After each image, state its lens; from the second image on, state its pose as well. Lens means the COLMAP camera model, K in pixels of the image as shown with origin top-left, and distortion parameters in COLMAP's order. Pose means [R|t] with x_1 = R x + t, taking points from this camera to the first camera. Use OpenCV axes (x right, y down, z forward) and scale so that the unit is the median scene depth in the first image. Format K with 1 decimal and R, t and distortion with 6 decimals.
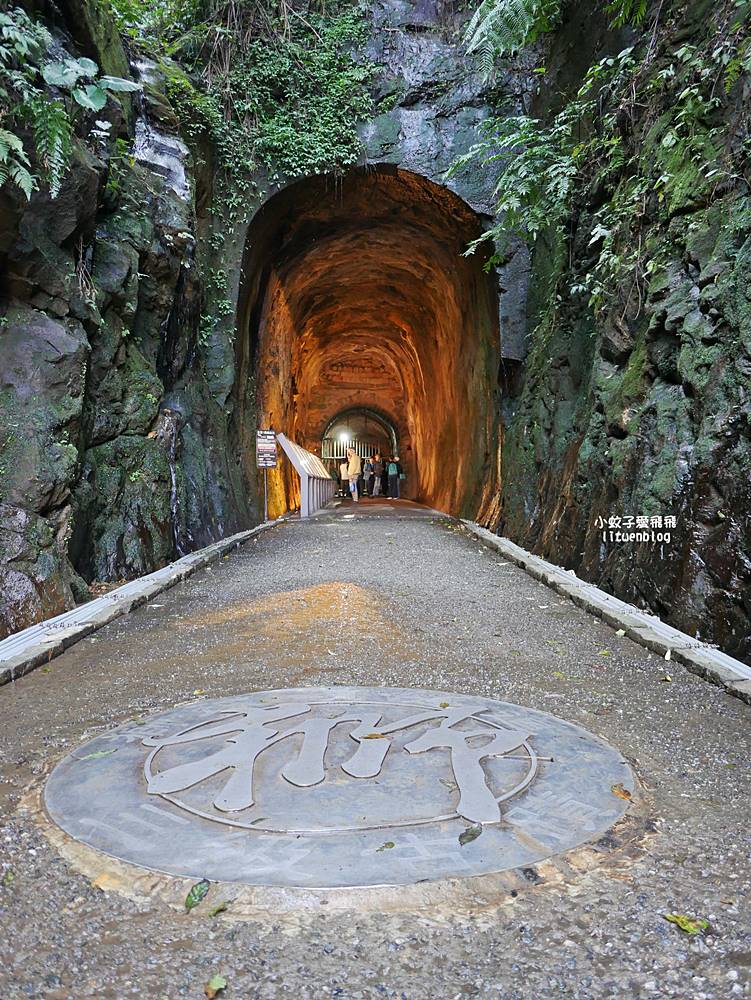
lens RADIAL K [[853.6, 0, 377.2], [0, 853.6, 506.1], [0, 0, 1]] dist [-0.045879, 0.017413]
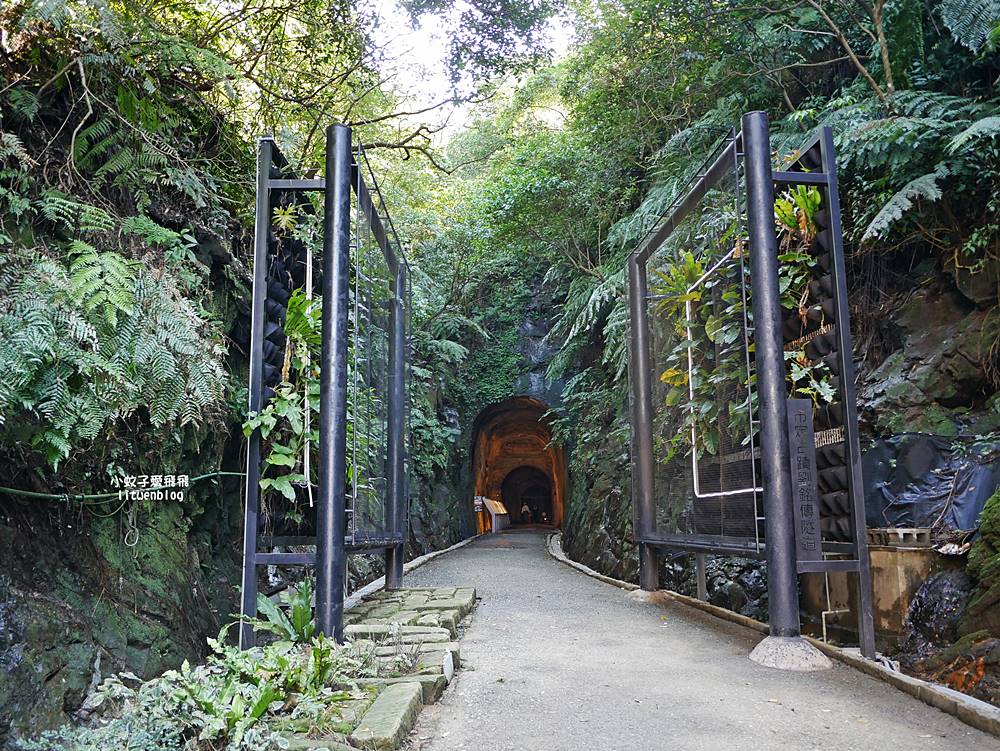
lens RADIAL K [[853.6, 0, 487.1], [0, 853.6, 367.9], [0, 0, 1]] dist [-0.045879, 0.017413]
pose [[0.996516, -0.016273, -0.081793, 0.087937], [0.000340, 0.981563, -0.191138, 0.014597], [0.083396, 0.190444, 0.978149, -1.268028]]
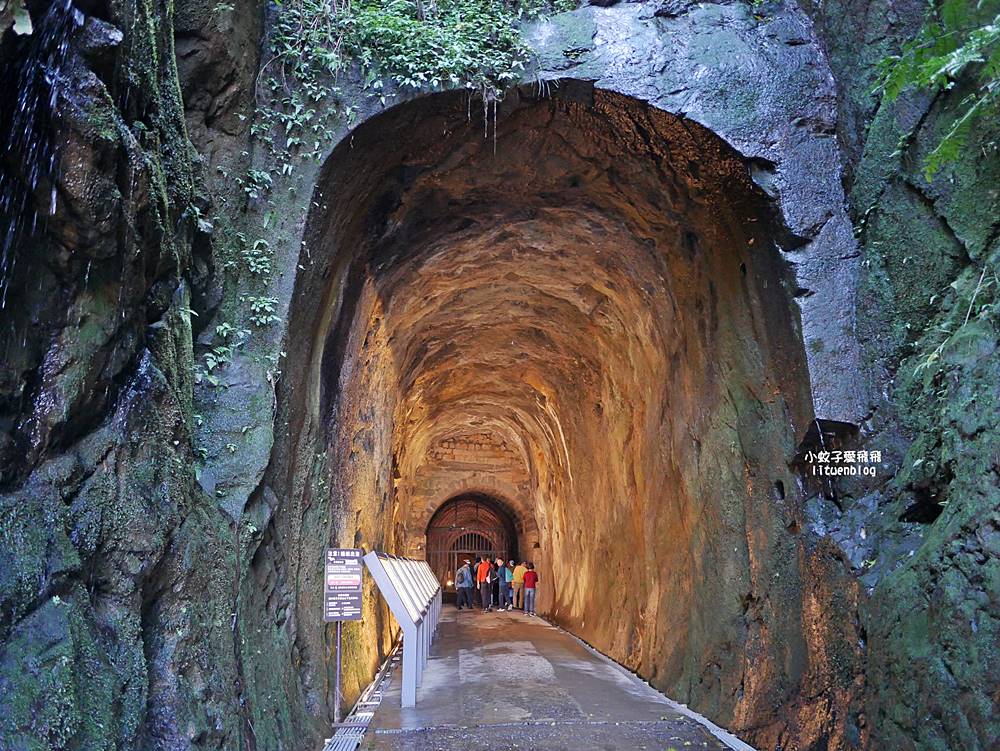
lens RADIAL K [[847.3, 0, 488.9], [0, 847.3, 369.8], [0, 0, 1]] dist [-0.043675, 0.017888]
pose [[0.999831, 0.011289, 0.014537, -0.040941], [-0.007304, 0.968323, -0.249593, -0.058400], [-0.016894, 0.249444, 0.968242, 0.391958]]
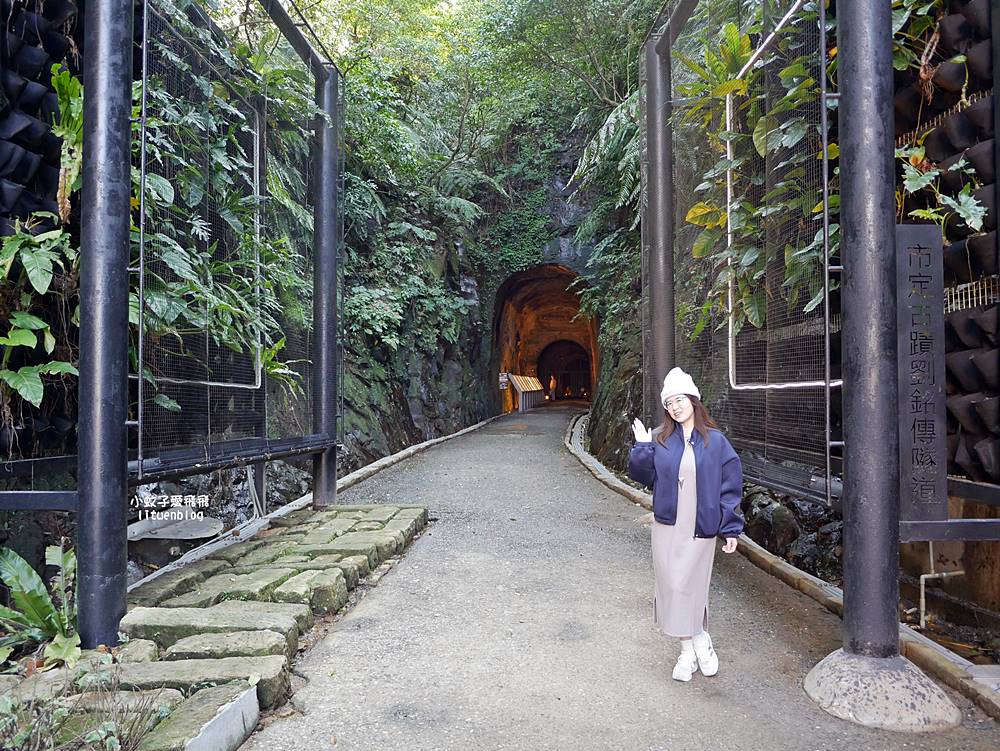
lens RADIAL K [[847.3, 0, 488.9], [0, 847.3, 369.8], [0, 0, 1]] dist [-0.043675, 0.017888]
pose [[0.990183, -0.003421, -0.139738, 0.126892], [-0.002429, 0.999128, -0.041672, -0.003353], [0.139759, 0.041603, 0.989311, -1.065690]]
